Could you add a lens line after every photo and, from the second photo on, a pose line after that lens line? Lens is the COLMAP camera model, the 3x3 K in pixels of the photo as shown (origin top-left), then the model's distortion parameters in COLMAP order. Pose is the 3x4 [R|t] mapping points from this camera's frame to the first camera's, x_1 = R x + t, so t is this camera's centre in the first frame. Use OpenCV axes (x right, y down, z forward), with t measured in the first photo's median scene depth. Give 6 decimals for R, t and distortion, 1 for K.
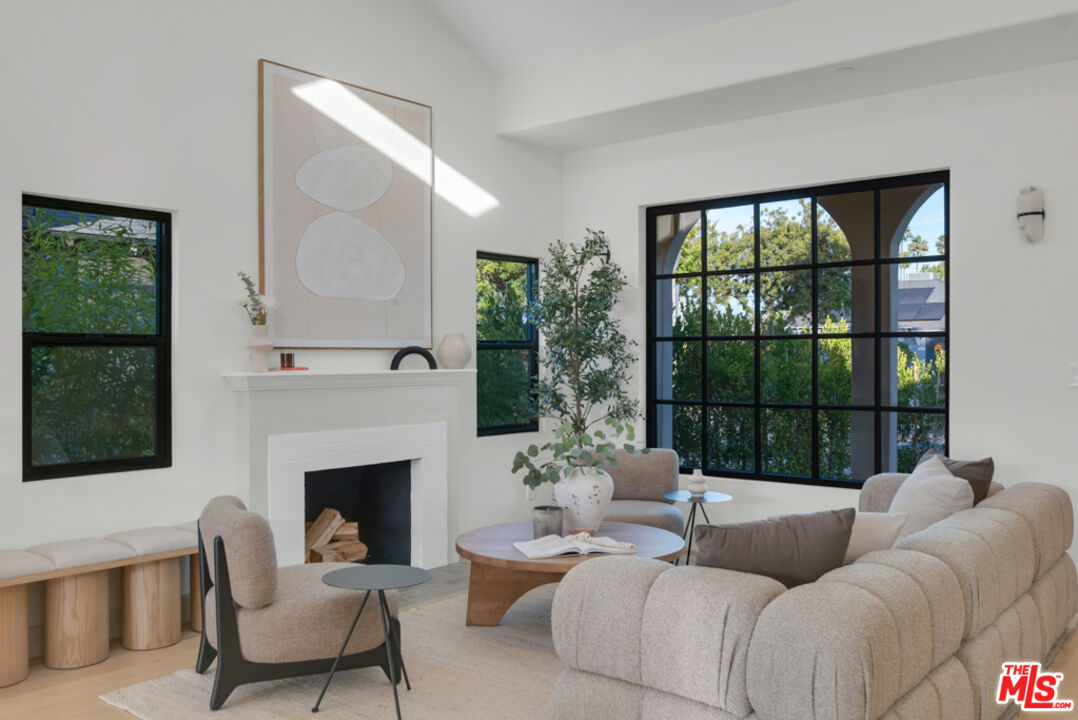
lens RADIAL K [[887.7, 0, 570.9], [0, 887.7, 338.9], [0, 0, 1]] dist [0.008110, 0.002973]
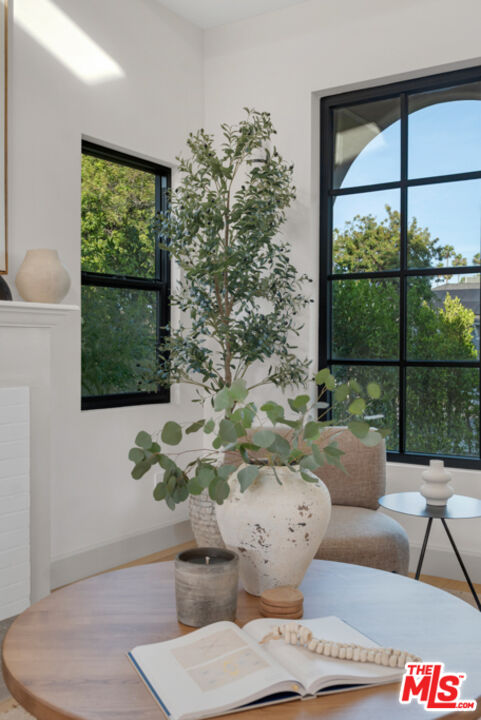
lens RADIAL K [[718.3, 0, 253.1], [0, 718.3, 358.5], [0, 0, 1]] dist [-0.008851, -0.001852]
pose [[0.995400, 0.005530, 0.095644, -0.027471], [-0.008864, 0.999366, 0.034475, 0.050482], [-0.095393, -0.035164, 0.994818, 0.438419]]
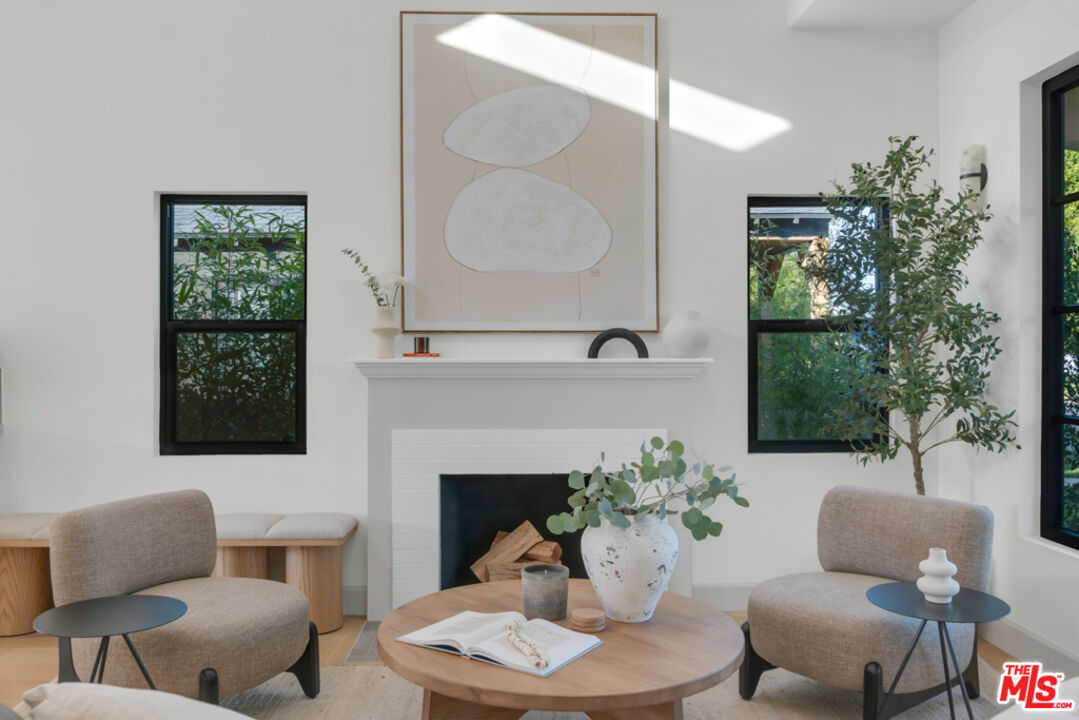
lens RADIAL K [[888.5, 0, 571.5], [0, 888.5, 338.9], [0, 0, 1]] dist [0.008110, 0.002973]
pose [[0.668913, -0.002896, -0.743335, 0.342096], [0.014997, 0.999841, 0.009600, 0.008637], [0.743189, -0.017569, 0.668850, 0.405535]]
